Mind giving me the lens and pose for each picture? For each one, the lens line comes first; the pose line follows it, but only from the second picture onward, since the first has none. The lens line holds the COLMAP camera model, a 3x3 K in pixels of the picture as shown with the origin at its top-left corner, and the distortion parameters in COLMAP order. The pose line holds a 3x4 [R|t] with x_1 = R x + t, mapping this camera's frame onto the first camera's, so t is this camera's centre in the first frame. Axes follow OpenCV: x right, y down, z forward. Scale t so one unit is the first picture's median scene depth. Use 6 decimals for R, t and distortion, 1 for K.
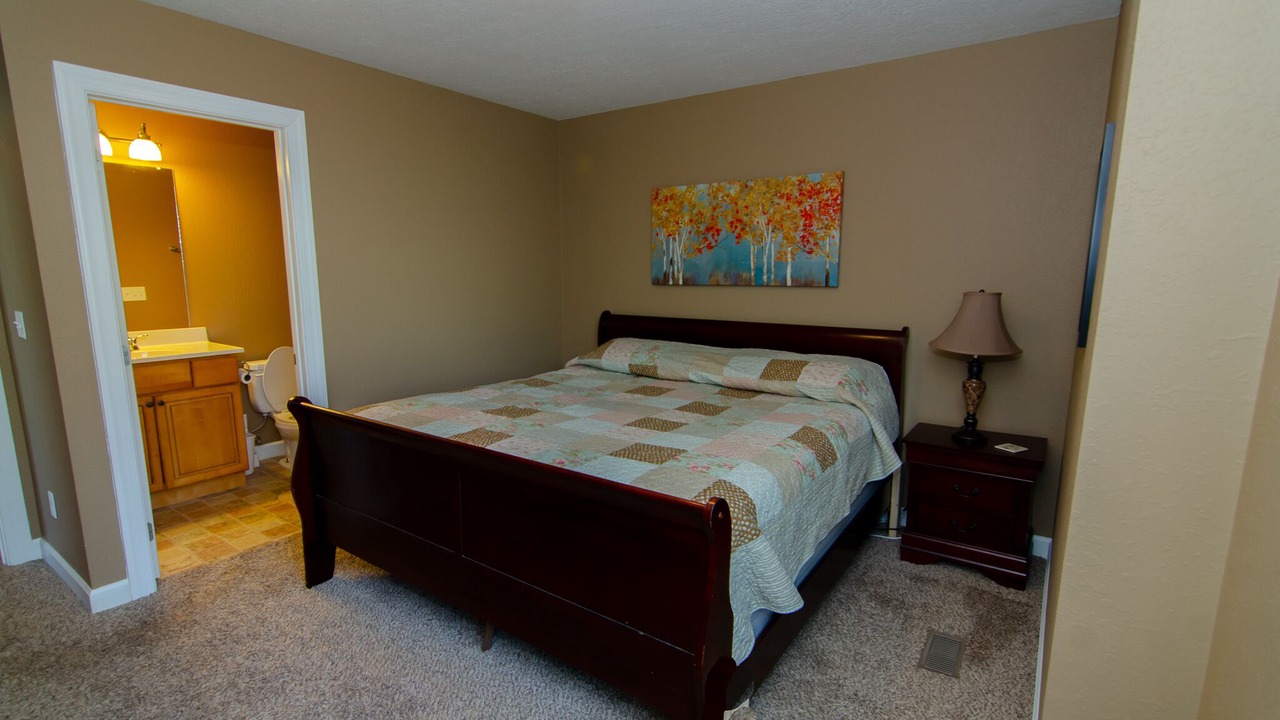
lens RADIAL K [[612.1, 0, 636.8], [0, 612.1, 367.1], [0, 0, 1]] dist [0.002679, 0.000200]
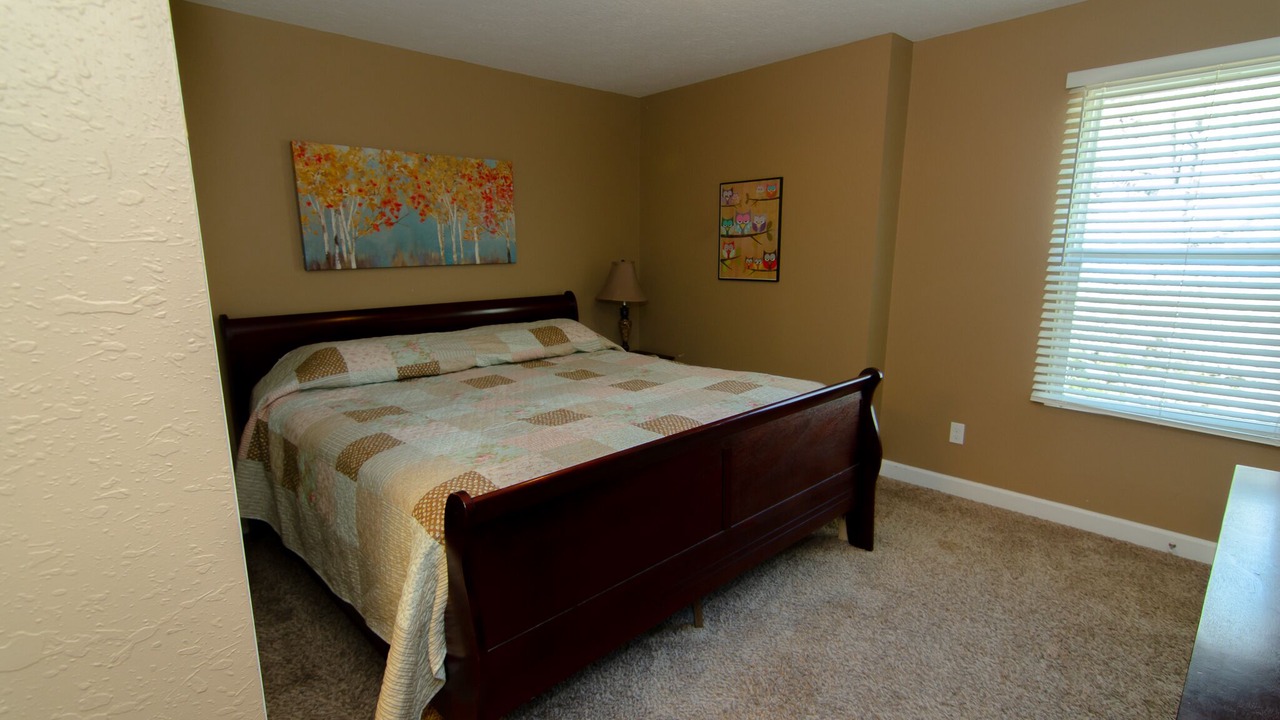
lens RADIAL K [[612.1, 0, 636.8], [0, 612.1, 367.1], [0, 0, 1]] dist [0.002679, 0.000200]
pose [[0.189009, -0.194566, 0.962507, -0.721053], [0.165965, 0.972403, 0.163975, -0.084881], [-0.967849, 0.128750, 0.216084, 0.515130]]
